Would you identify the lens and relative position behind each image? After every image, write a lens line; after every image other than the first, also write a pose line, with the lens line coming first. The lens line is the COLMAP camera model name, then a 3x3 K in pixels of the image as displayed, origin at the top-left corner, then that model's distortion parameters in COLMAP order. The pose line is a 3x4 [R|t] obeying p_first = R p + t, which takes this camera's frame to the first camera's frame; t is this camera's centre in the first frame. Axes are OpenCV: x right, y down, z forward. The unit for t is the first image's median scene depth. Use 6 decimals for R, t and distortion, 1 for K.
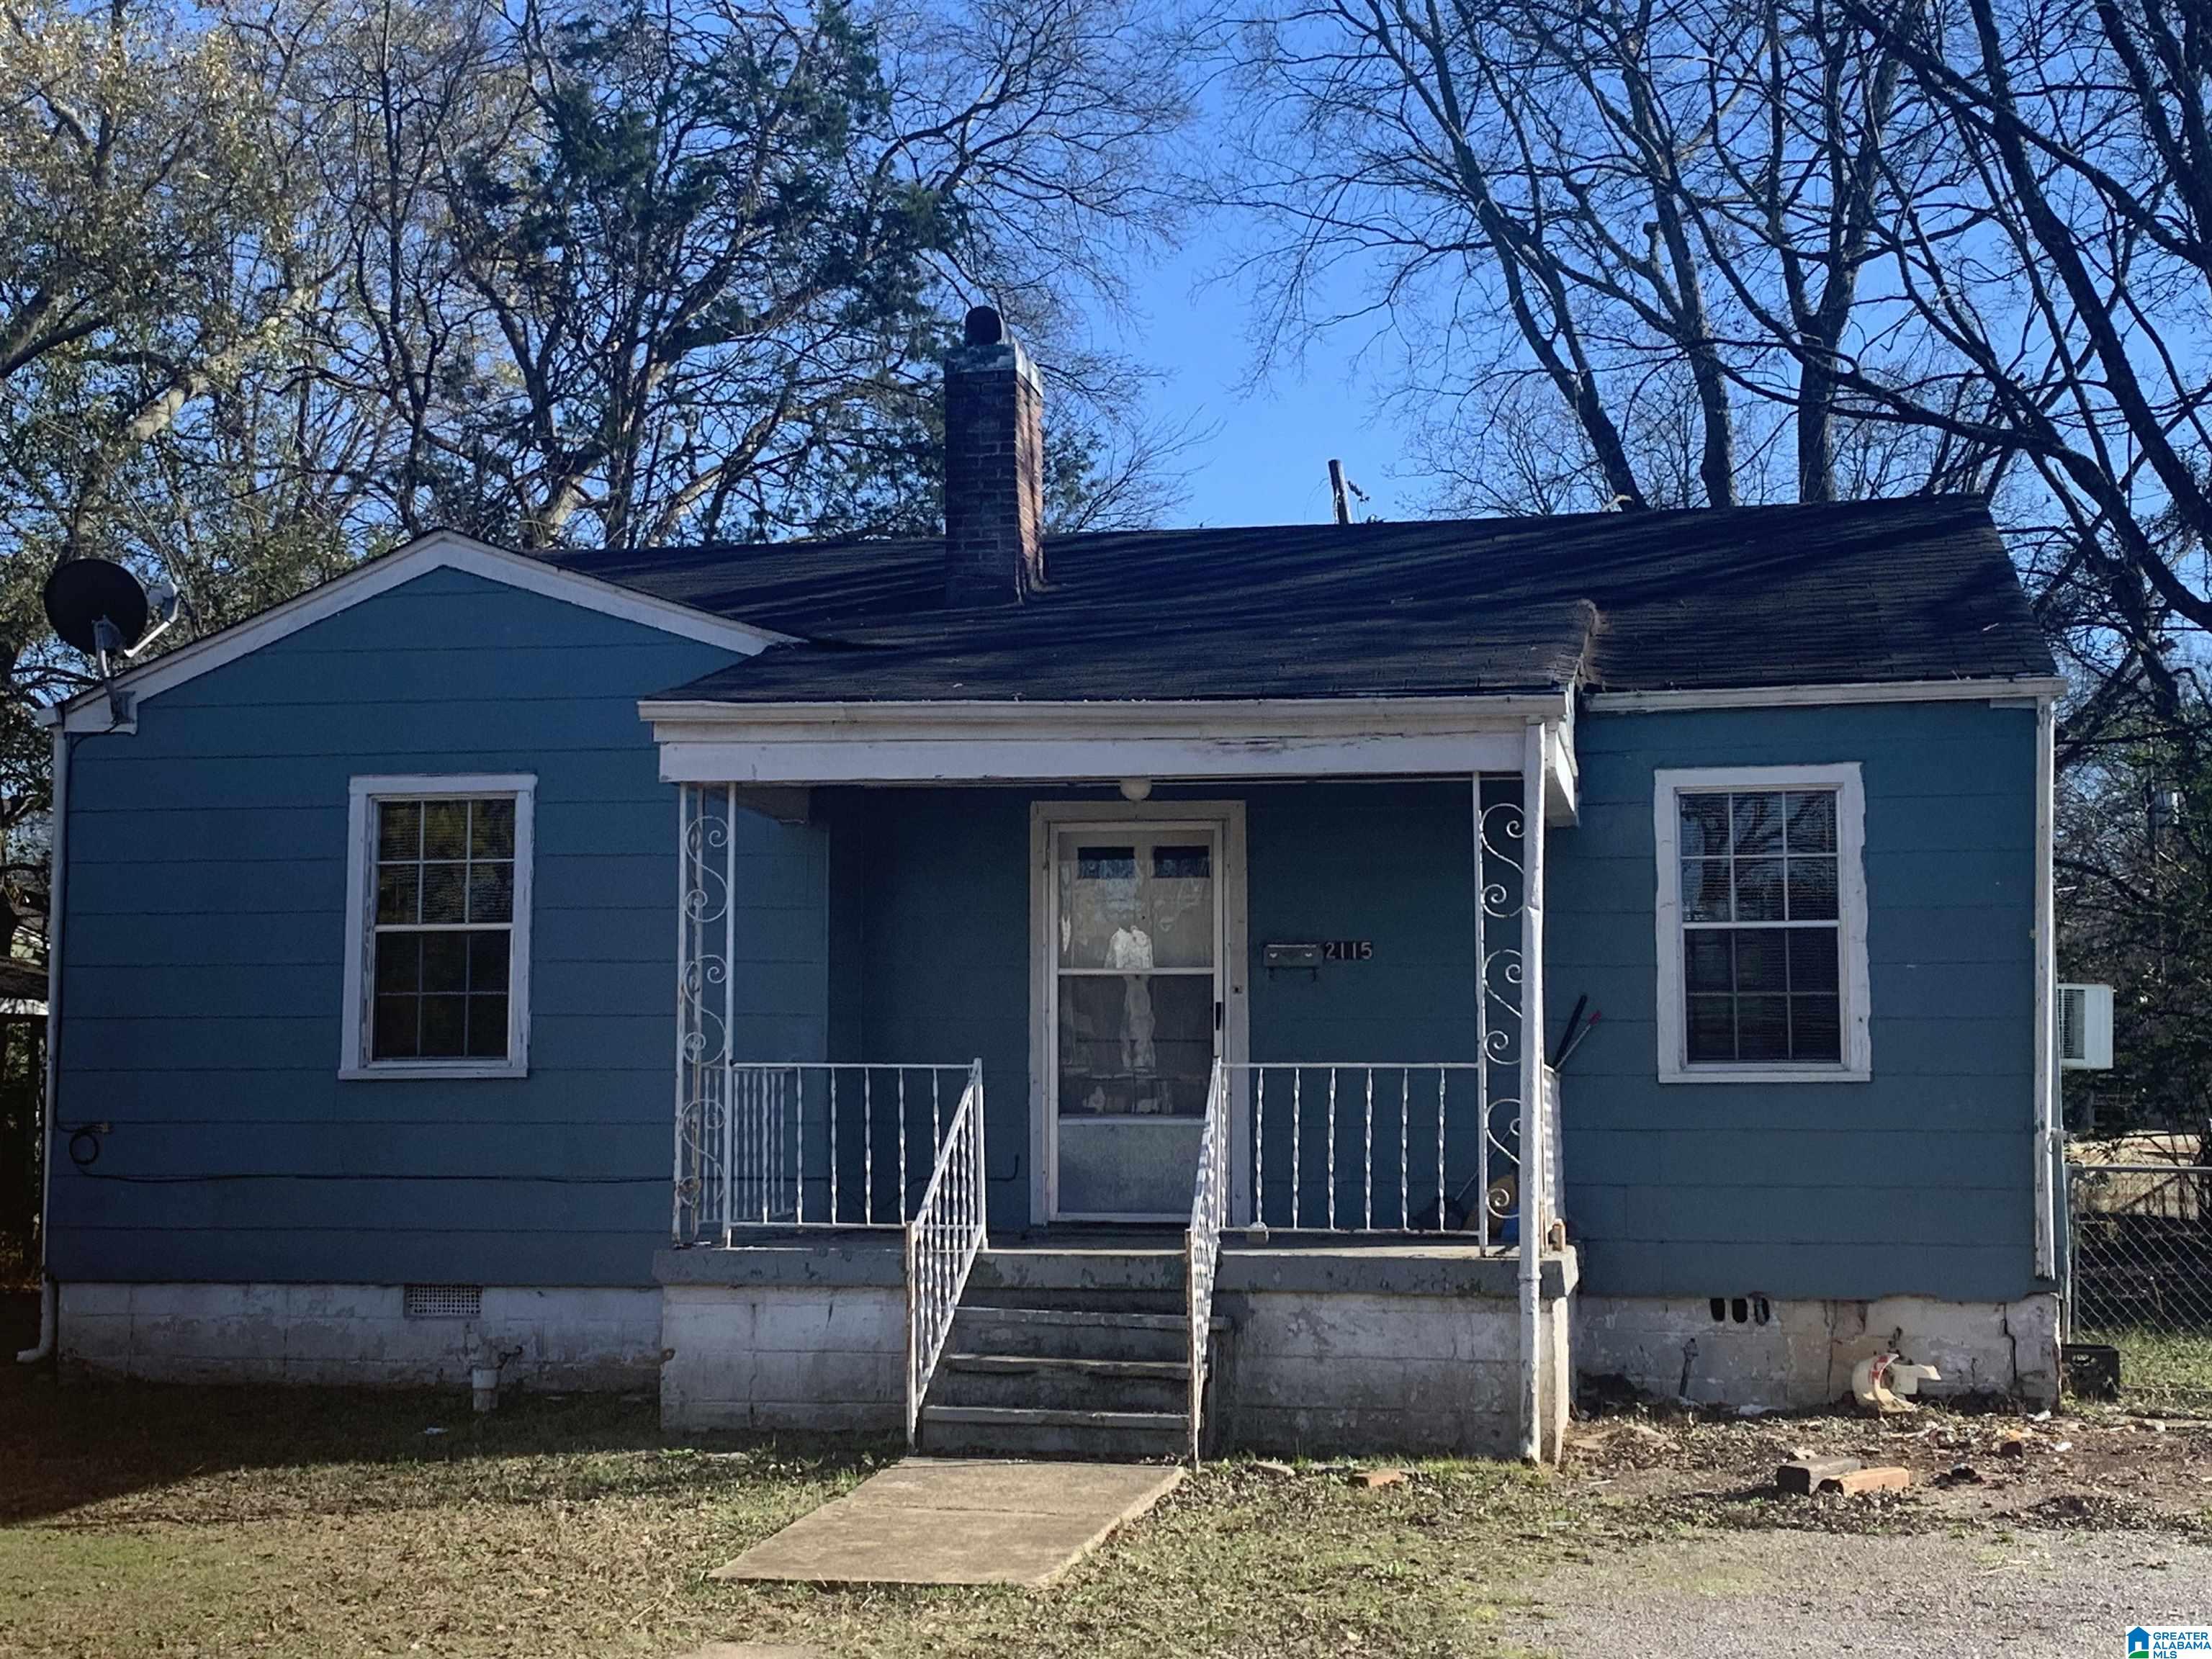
lens RADIAL K [[3095.8, 0, 1106.0], [0, 3095.8, 829.5], [0, 0, 1]] dist [0.192589, -0.664441]
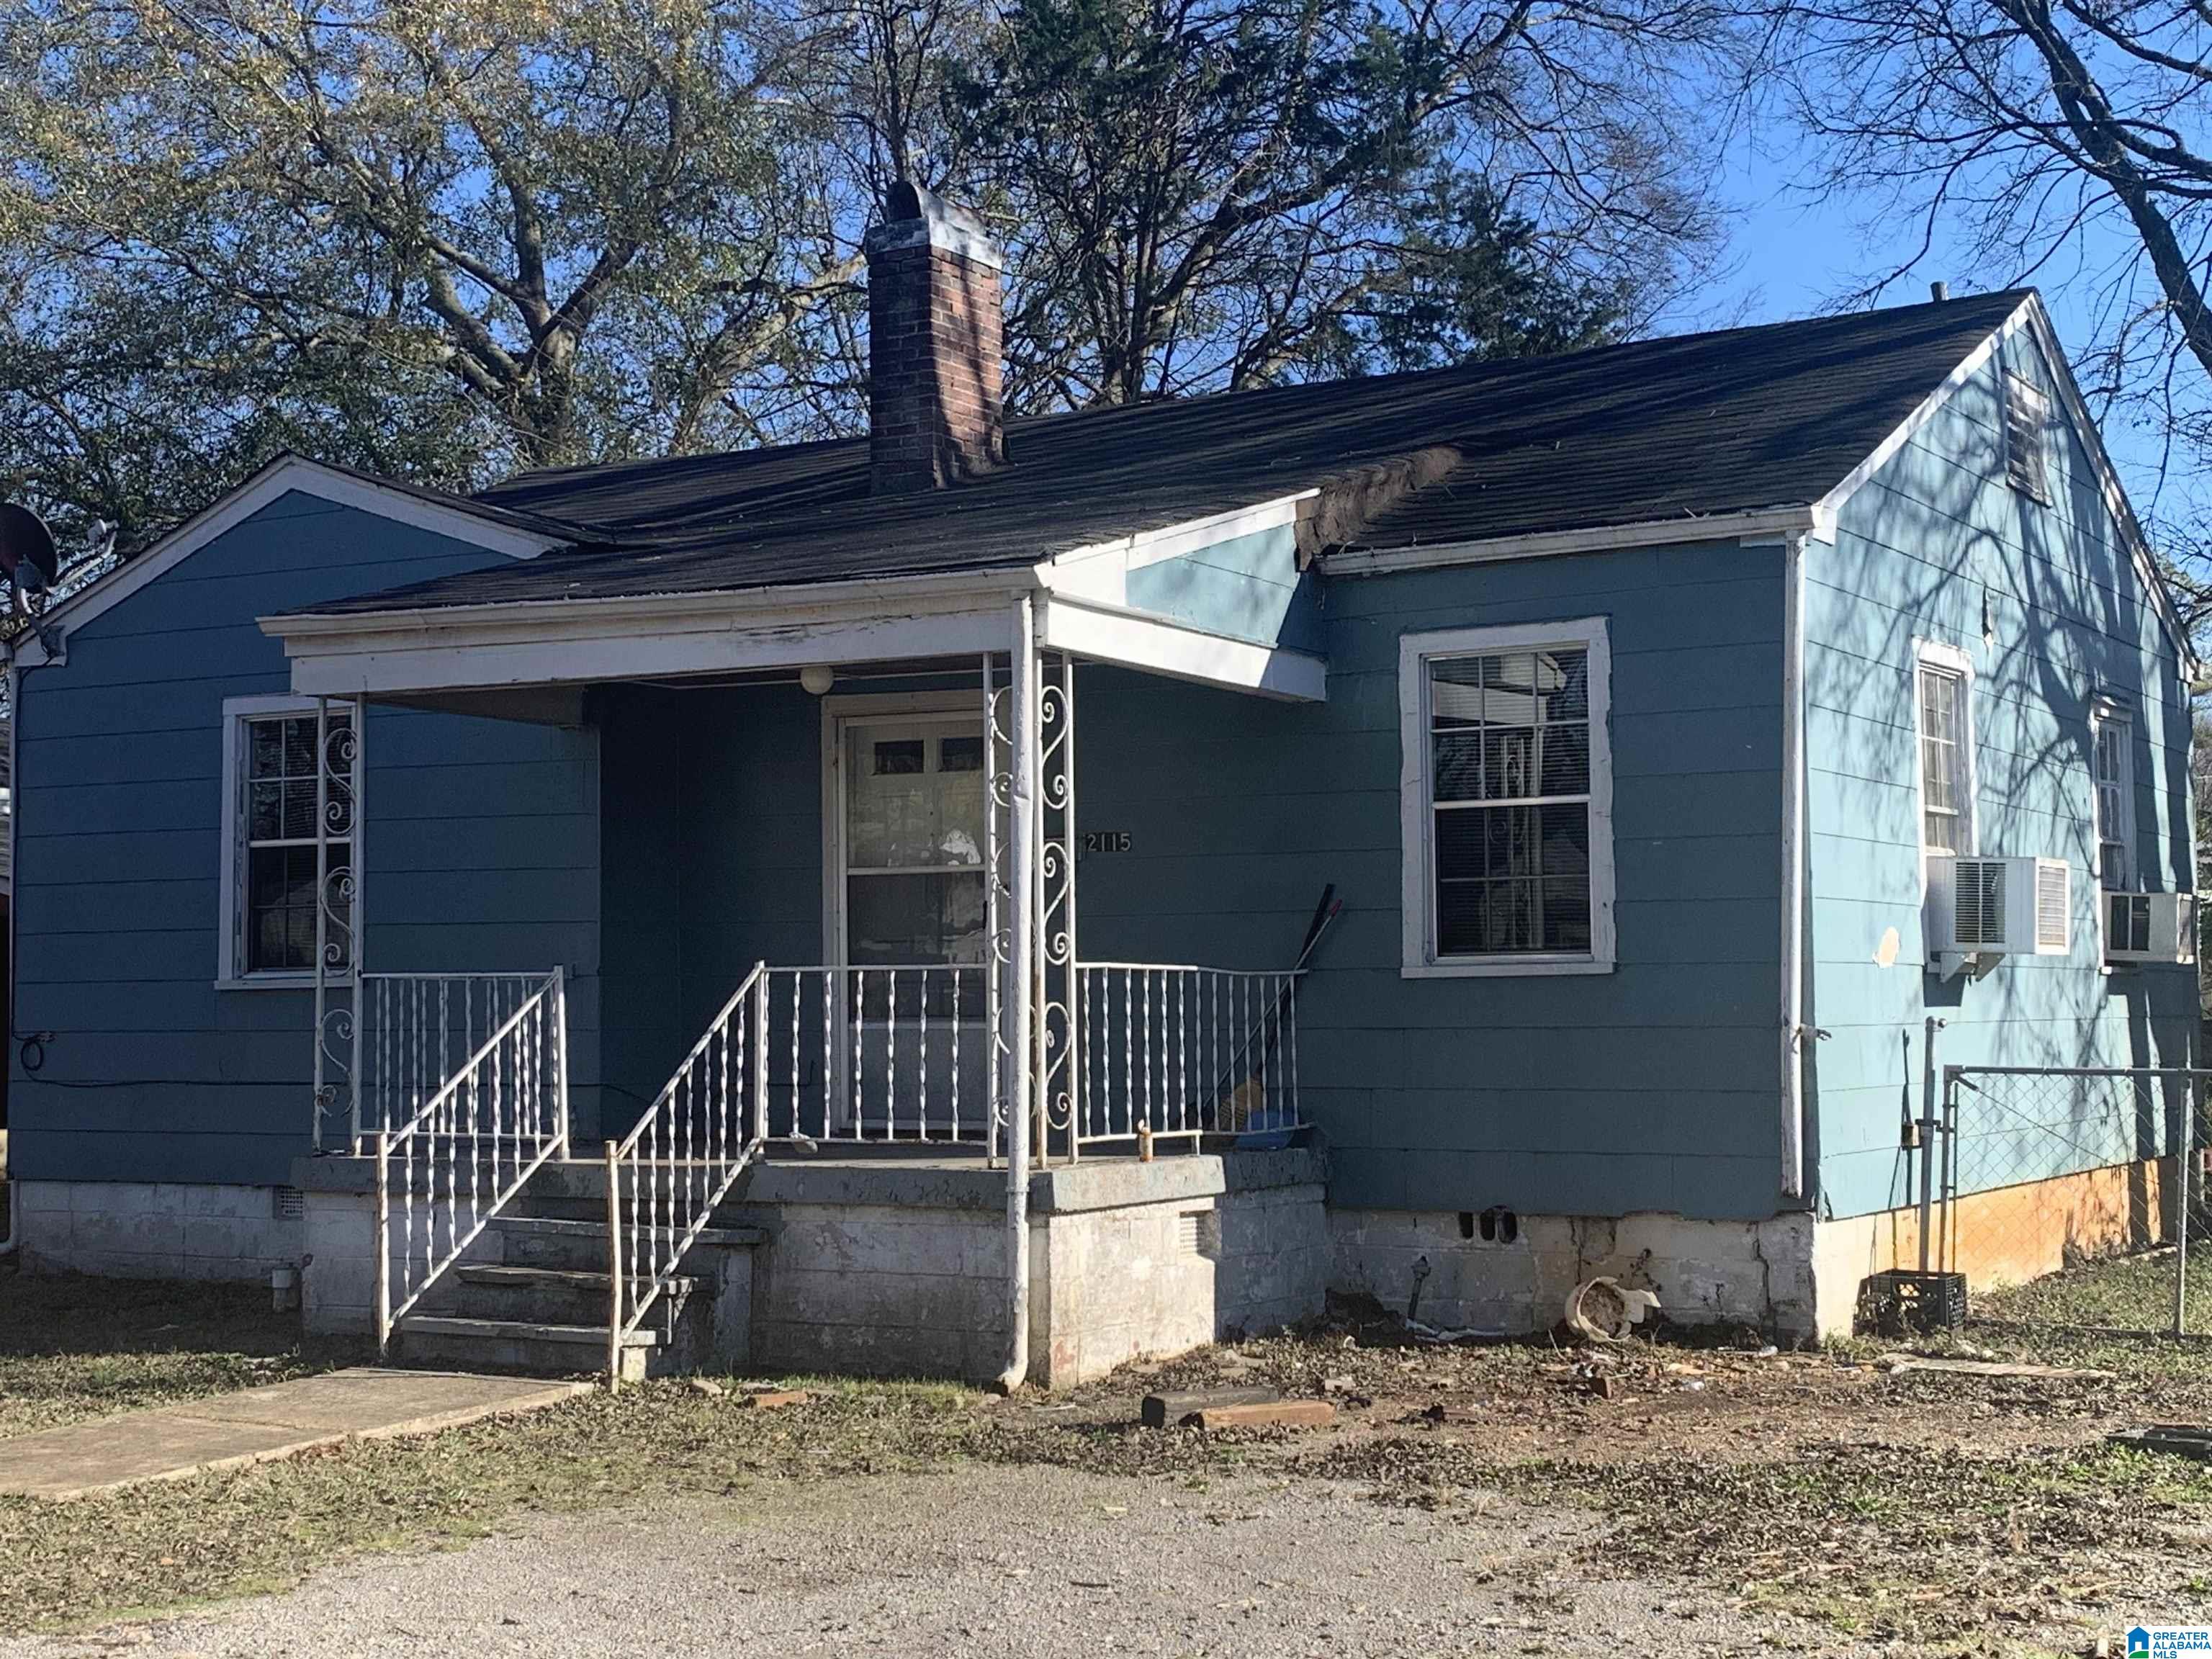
lens RADIAL K [[3181.2, 0, 1106.0], [0, 3181.2, 829.5], [0, 0, 1]] dist [0.222948, -0.834641]
pose [[0.943811, -0.027172, -0.329366, 0.404649], [0.039142, 0.998790, 0.029765, 0.006404], [0.328159, -0.040985, 0.943733, 0.089628]]
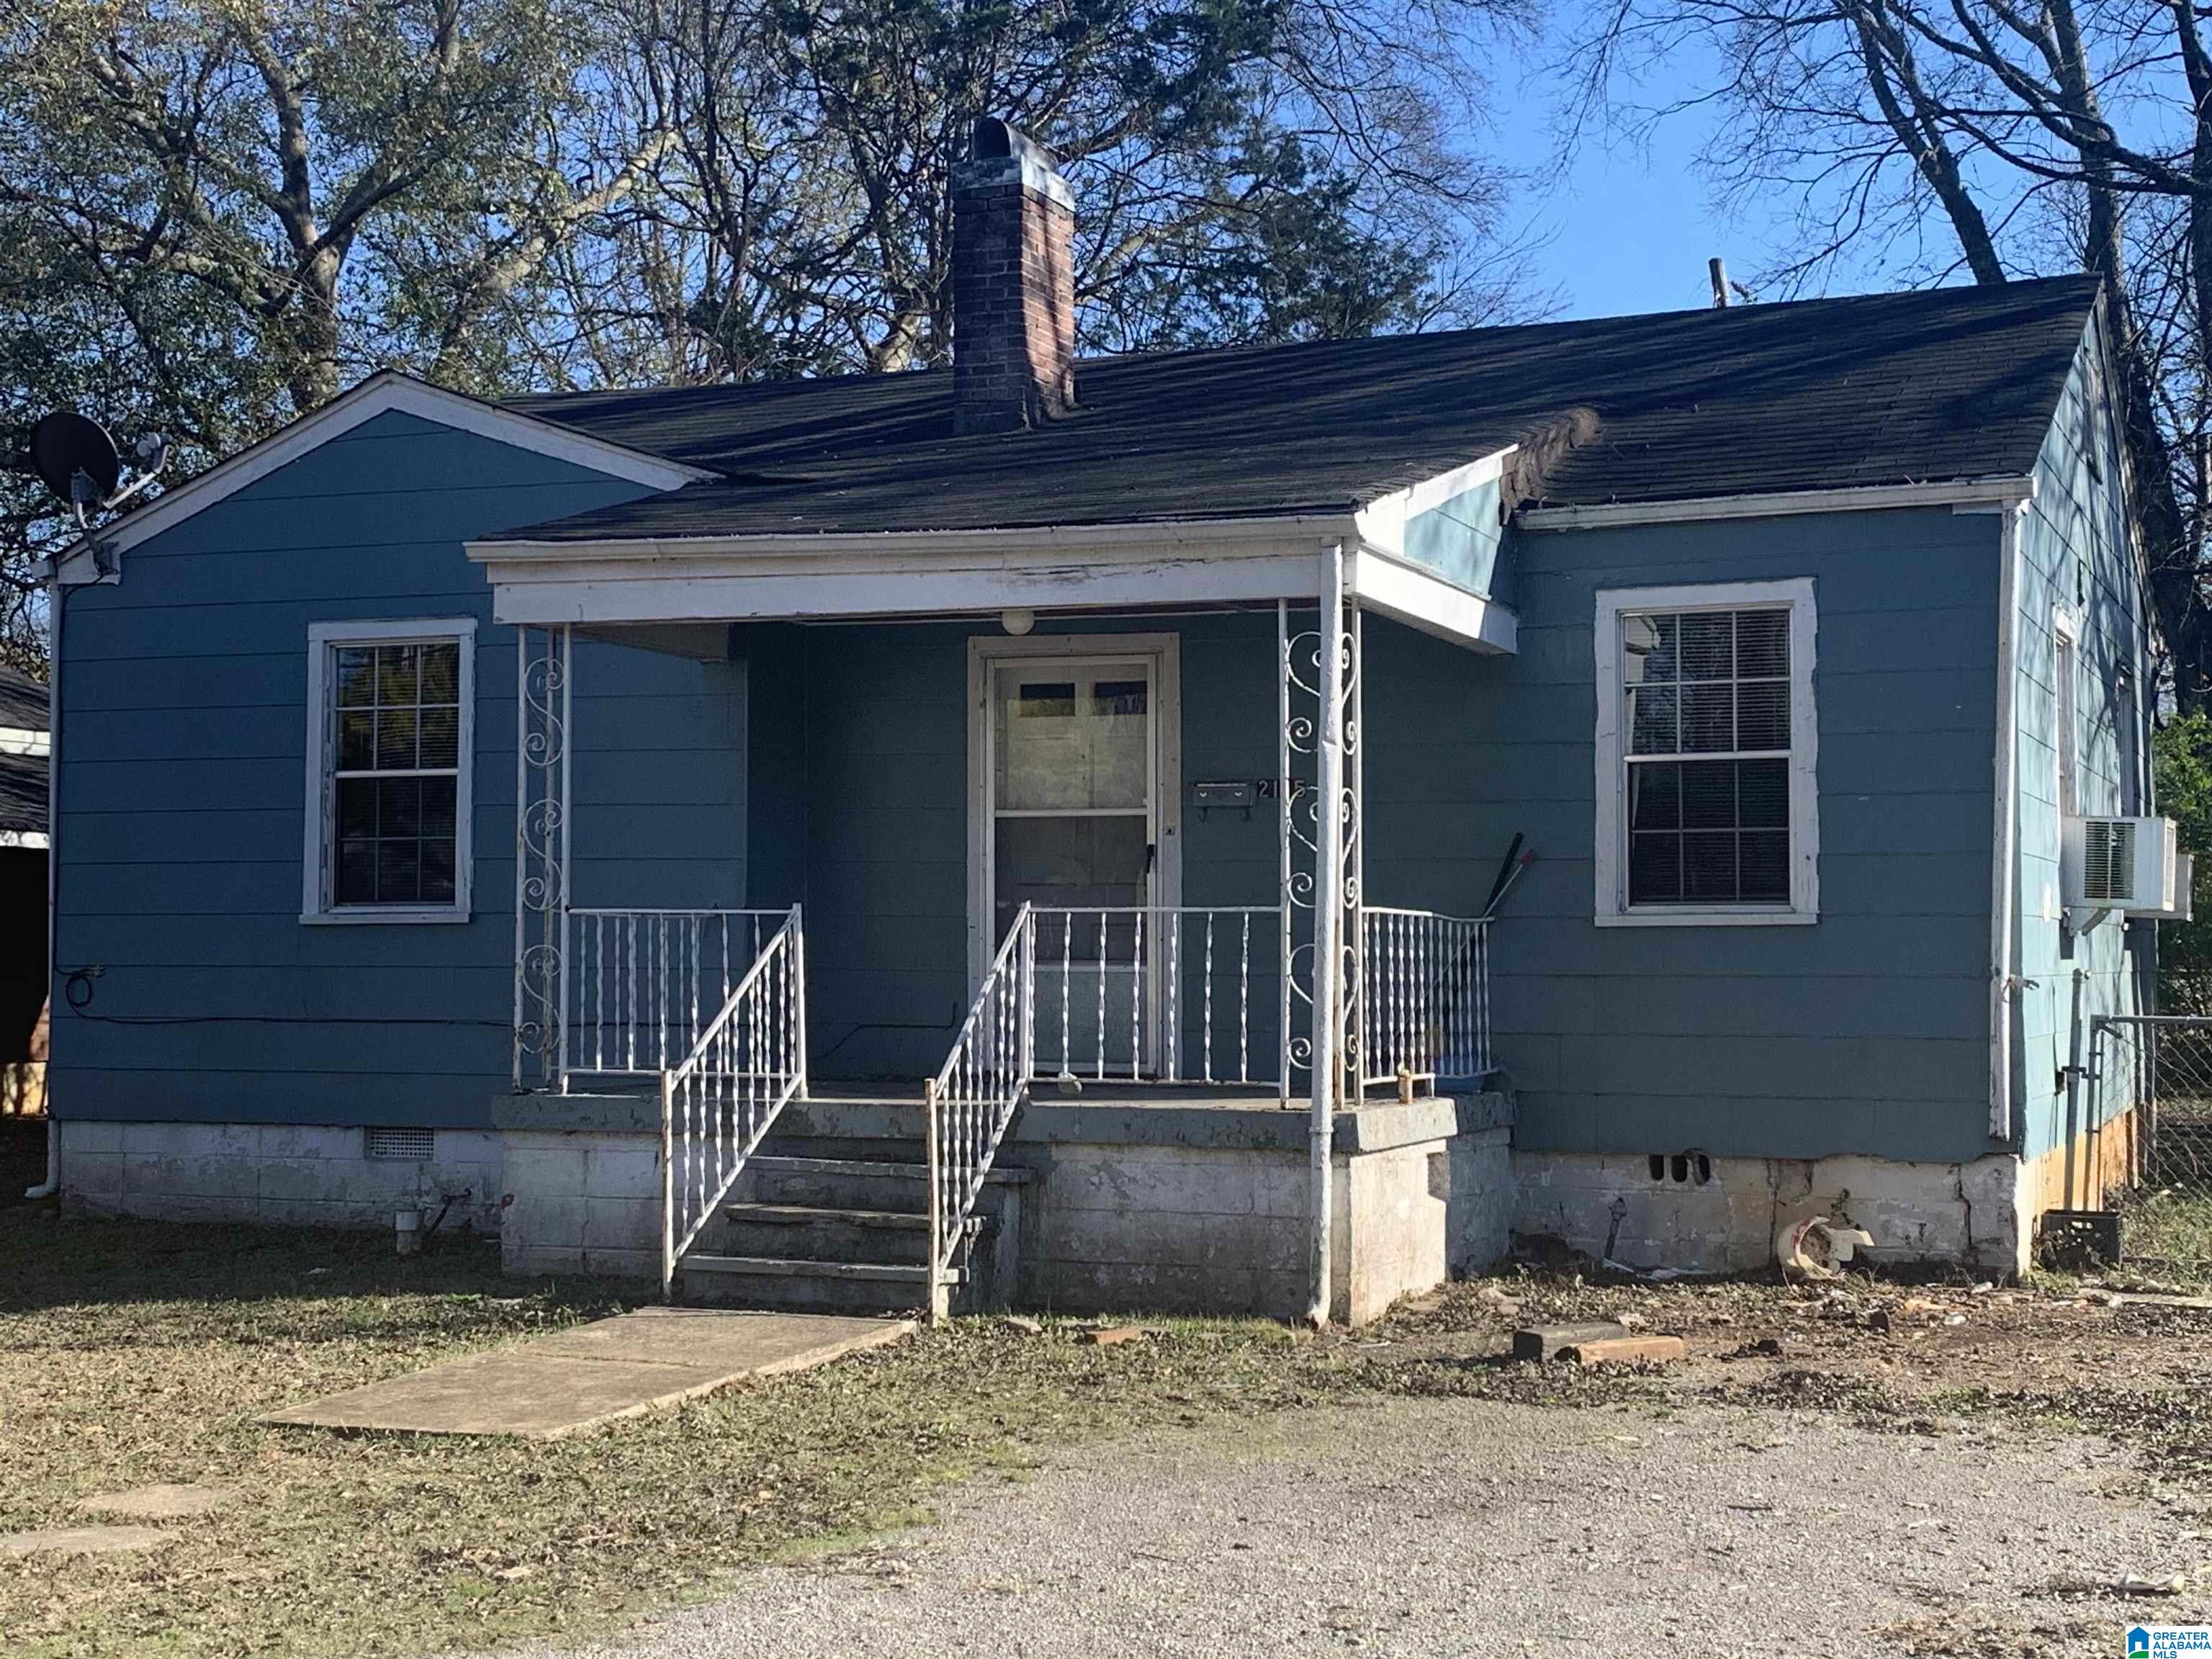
lens RADIAL K [[3207.3, 0, 1125.1], [0, 3207.3, 828.6], [0, 0, 1]] dist [0.208265, -0.706320]
pose [[0.982082, -0.006822, -0.188331, 0.221002], [0.016301, 0.998674, 0.048831, 0.002438], [0.187748, -0.051026, 0.980891, 0.027031]]
